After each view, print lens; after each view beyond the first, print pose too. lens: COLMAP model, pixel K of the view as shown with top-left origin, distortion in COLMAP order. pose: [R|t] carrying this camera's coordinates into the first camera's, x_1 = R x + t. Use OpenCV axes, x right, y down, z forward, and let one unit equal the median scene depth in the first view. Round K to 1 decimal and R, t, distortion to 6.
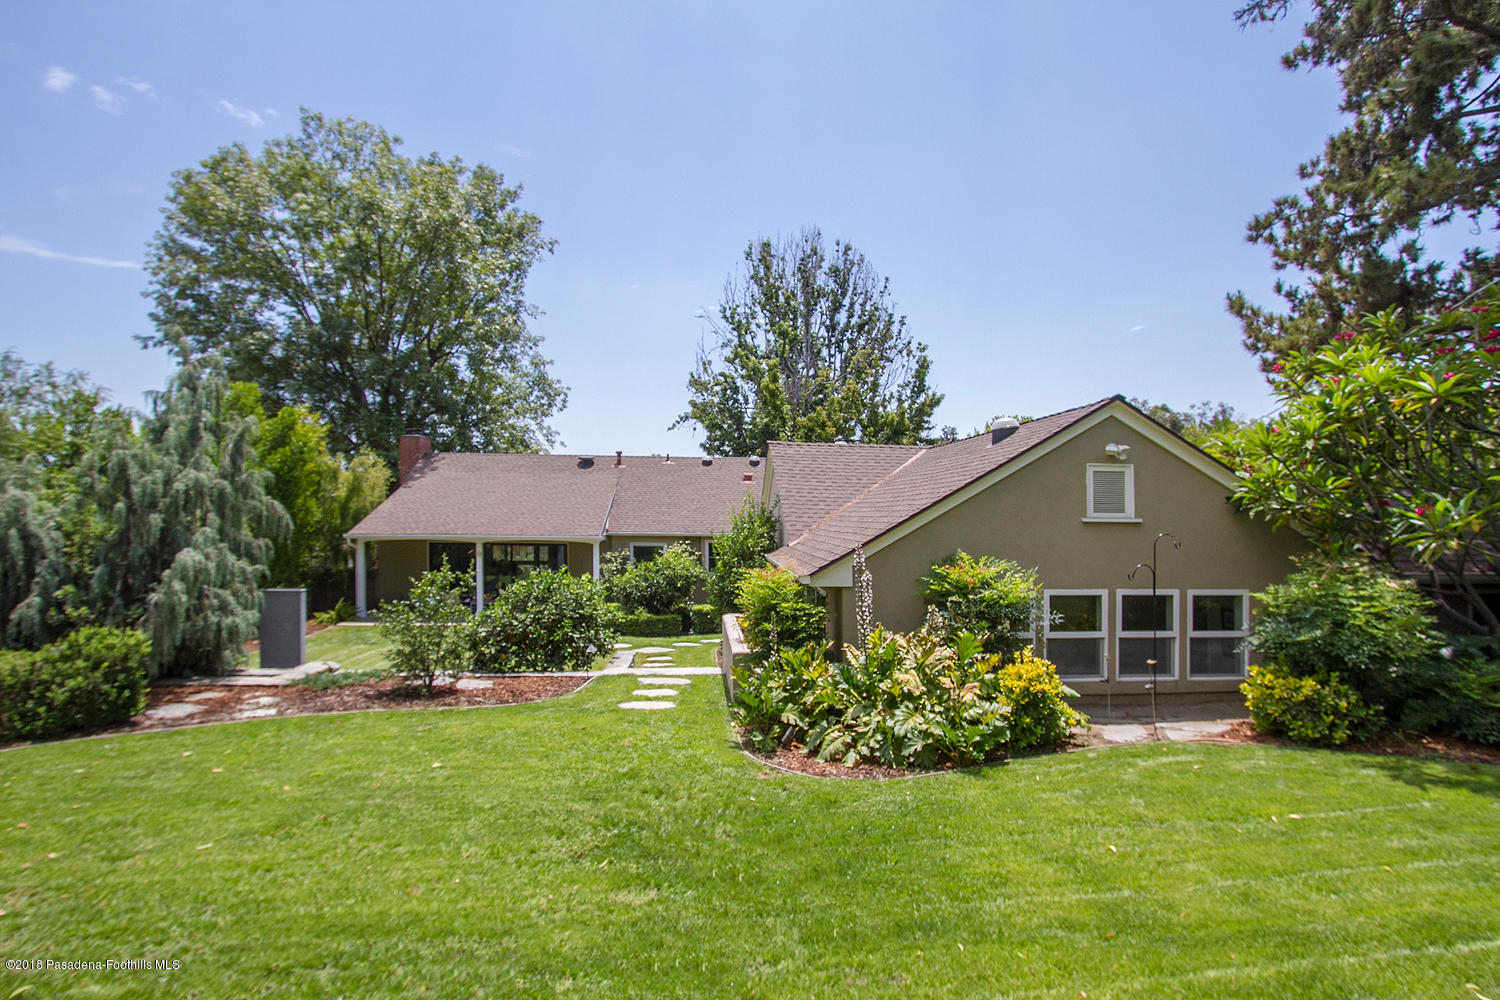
lens RADIAL K [[765.6, 0, 750.0], [0, 765.6, 500.0], [0, 0, 1]] dist [-0.014741, -0.000275]
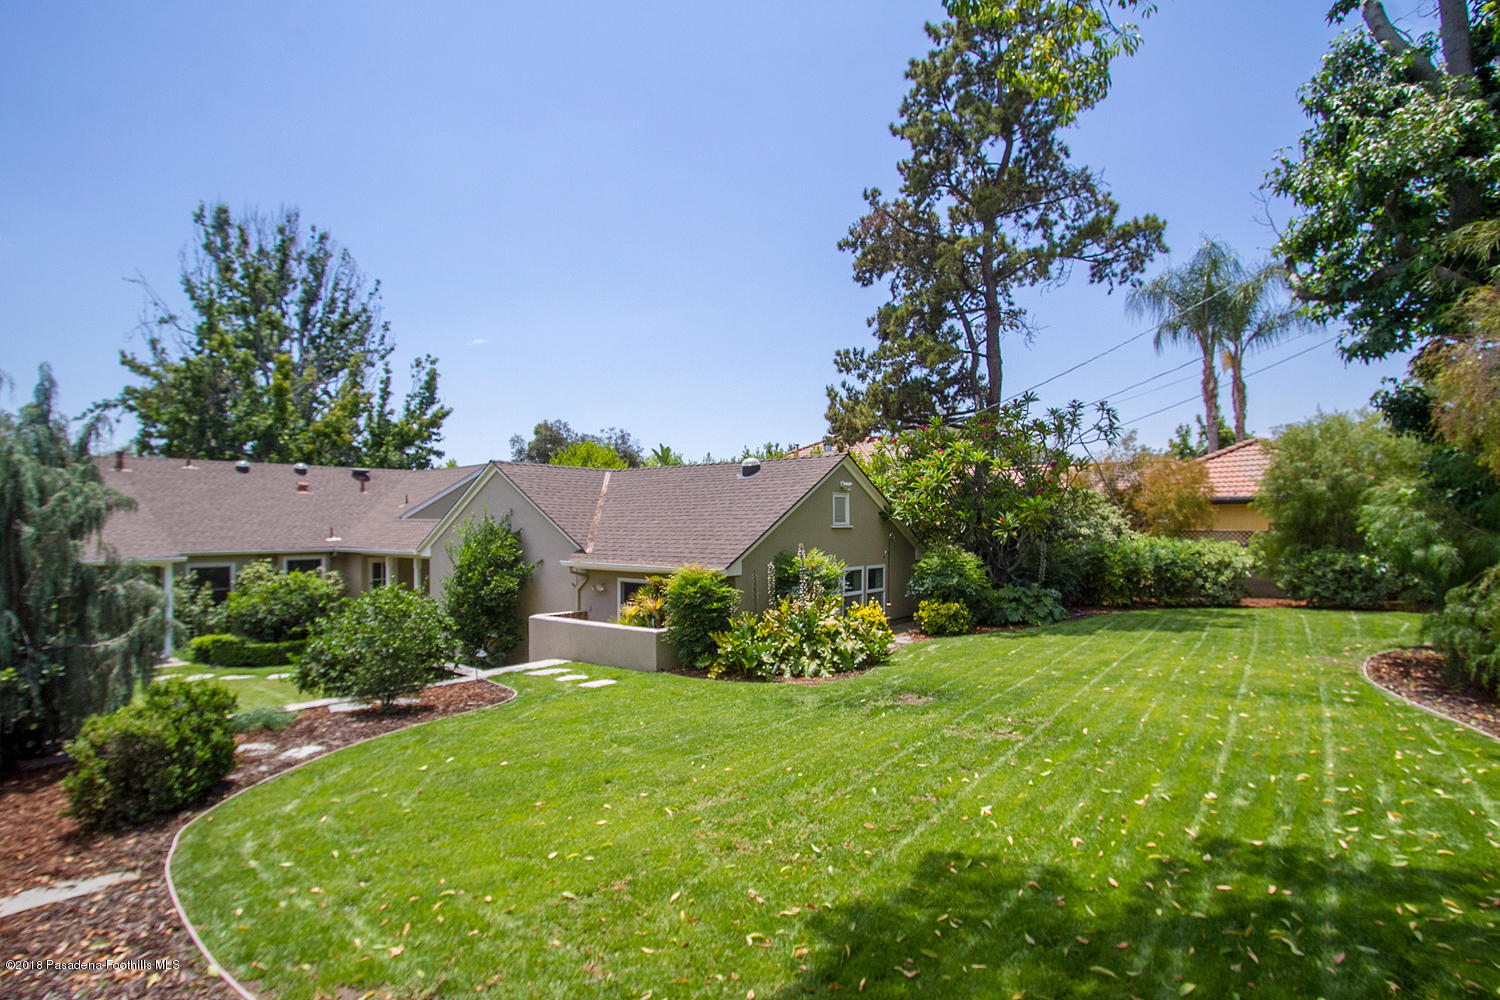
lens RADIAL K [[765.6, 0, 750.0], [0, 765.6, 500.0], [0, 0, 1]] dist [-0.014741, -0.000275]
pose [[0.710203, 0.007930, 0.703952, -0.185269], [0.000221, 0.999934, -0.011487, -0.002488], [-0.703997, 0.008313, 0.710155, -0.011866]]
